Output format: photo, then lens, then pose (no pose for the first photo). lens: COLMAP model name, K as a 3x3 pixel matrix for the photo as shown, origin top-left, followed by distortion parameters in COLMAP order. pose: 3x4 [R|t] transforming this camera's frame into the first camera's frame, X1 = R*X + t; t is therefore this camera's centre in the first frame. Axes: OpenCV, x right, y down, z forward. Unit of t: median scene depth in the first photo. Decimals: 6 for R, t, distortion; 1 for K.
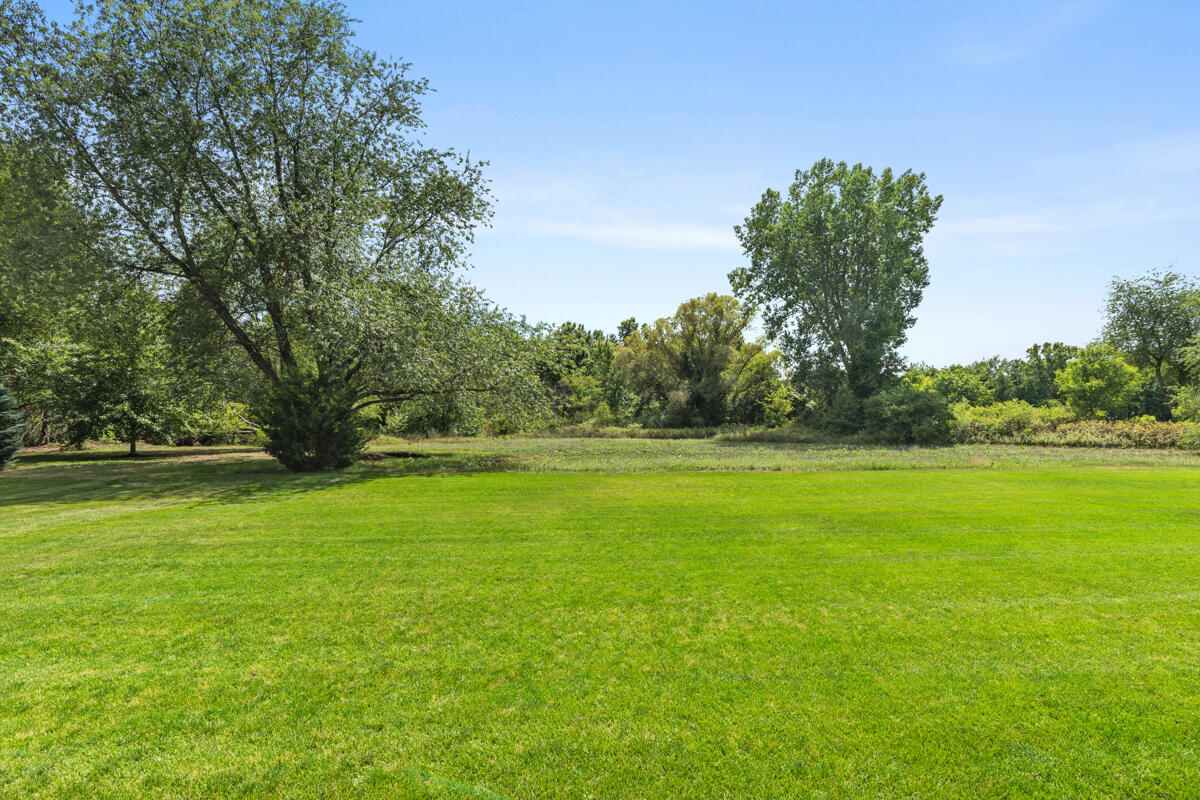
lens RADIAL K [[552.1, 0, 612.6], [0, 552.1, 416.6], [0, 0, 1]] dist [0.004922, 0.001923]
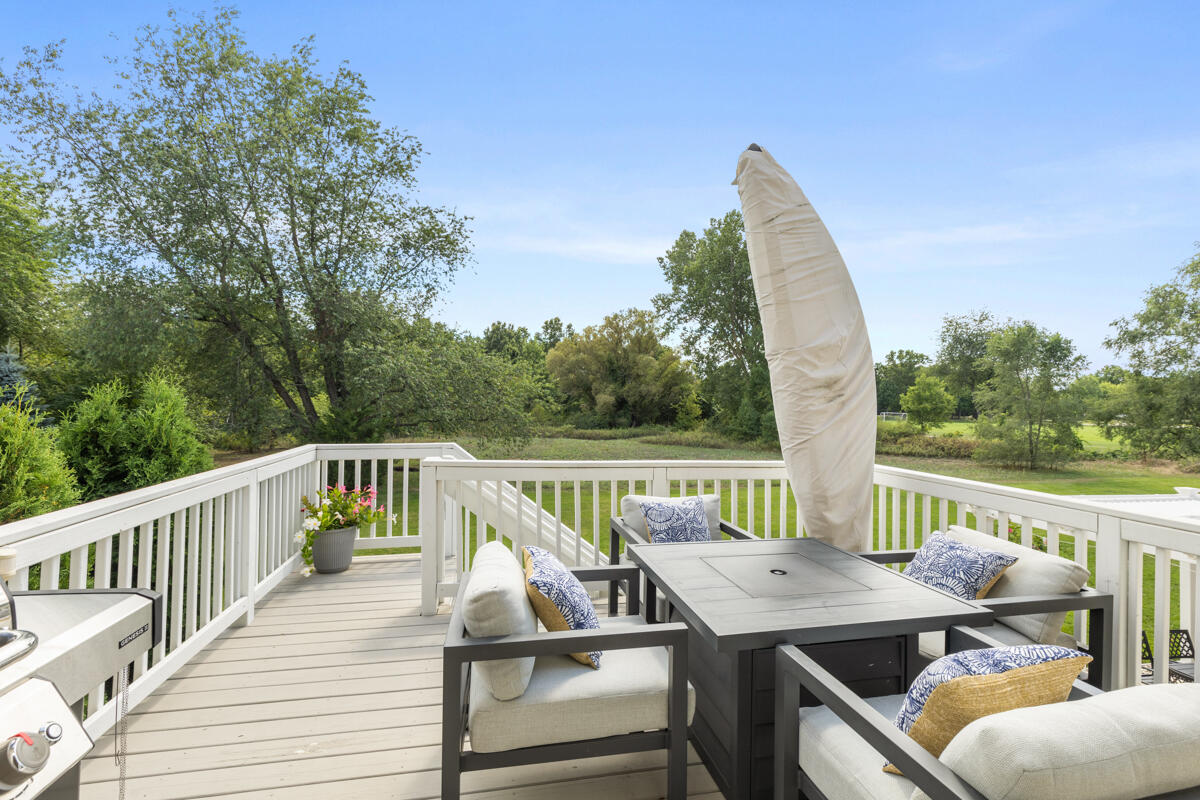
lens RADIAL K [[552.1, 0, 597.5], [0, 552.1, 406.2], [0, 0, 1]] dist [0.004922, 0.001923]
pose [[0.987241, 0.016649, 0.158363, -0.086822], [-0.020788, 0.999483, 0.024516, -0.055604], [-0.157873, -0.027495, 0.987077, -0.138484]]
